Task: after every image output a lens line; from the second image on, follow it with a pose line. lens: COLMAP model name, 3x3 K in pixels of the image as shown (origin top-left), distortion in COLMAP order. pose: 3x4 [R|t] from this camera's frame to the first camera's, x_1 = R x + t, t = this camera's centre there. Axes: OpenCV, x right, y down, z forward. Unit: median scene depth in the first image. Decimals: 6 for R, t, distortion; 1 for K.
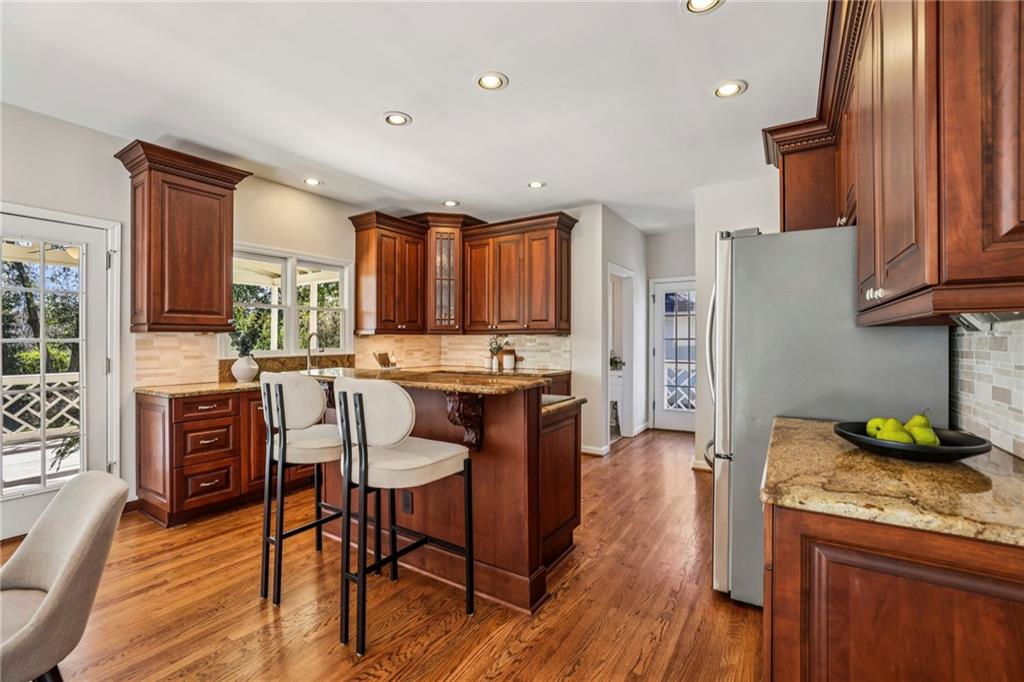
lens RADIAL K [[445.3, 0, 507.2], [0, 445.3, 342.8], [0, 0, 1]] dist [-0.025357, 0.005709]
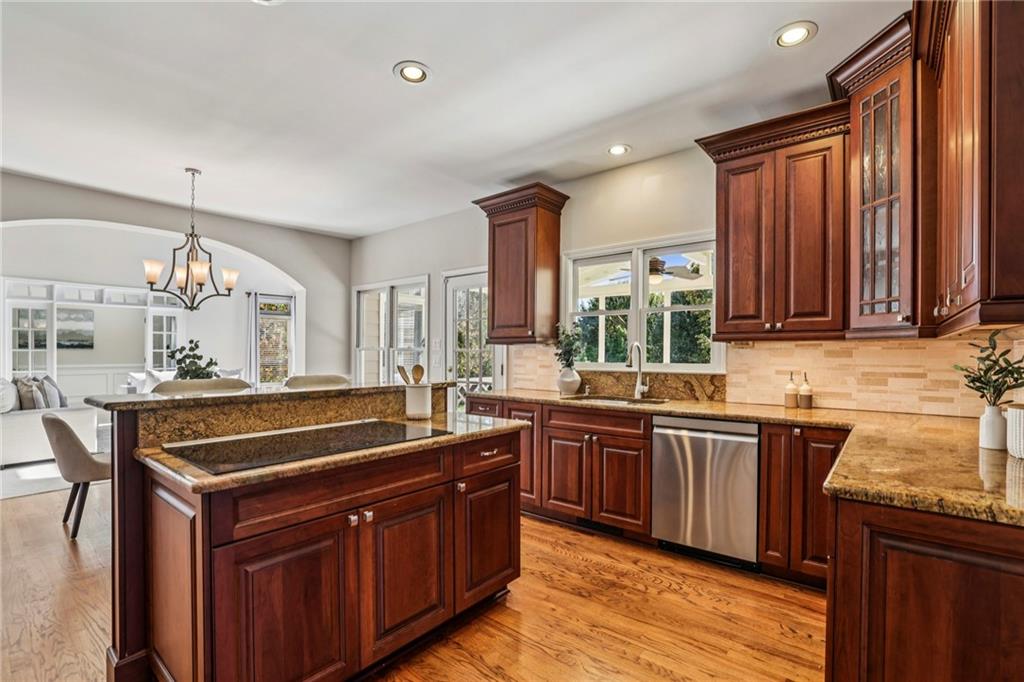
lens RADIAL K [[445.3, 0, 507.1], [0, 445.3, 330.4], [0, 0, 1]] dist [-0.025357, 0.005709]
pose [[-0.086291, -0.032920, -0.995726, 0.298495], [0.001069, 0.999450, -0.033136, -0.014971], [0.996269, -0.003924, -0.086208, 0.744619]]
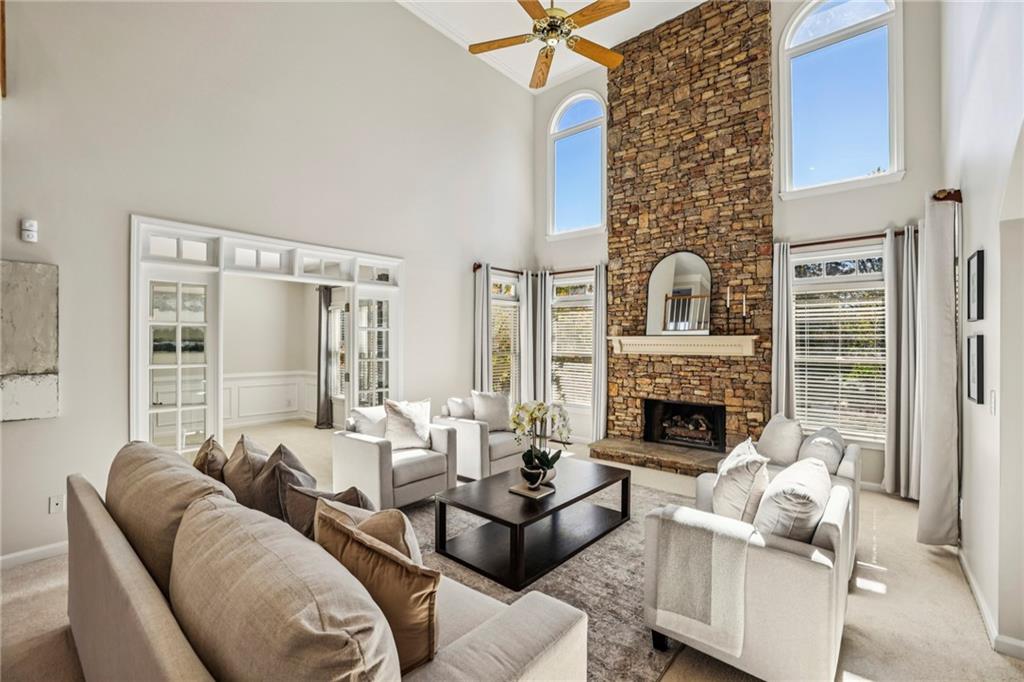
lens RADIAL K [[445.3, 0, 517.1], [0, 445.3, 339.0], [0, 0, 1]] dist [-0.025357, 0.005709]
pose [[-0.108181, -0.000504, -0.994131, -0.339979], [-0.007153, 0.999974, 0.000272, -0.039765], [0.994105, 0.007140, -0.108182, -0.376313]]
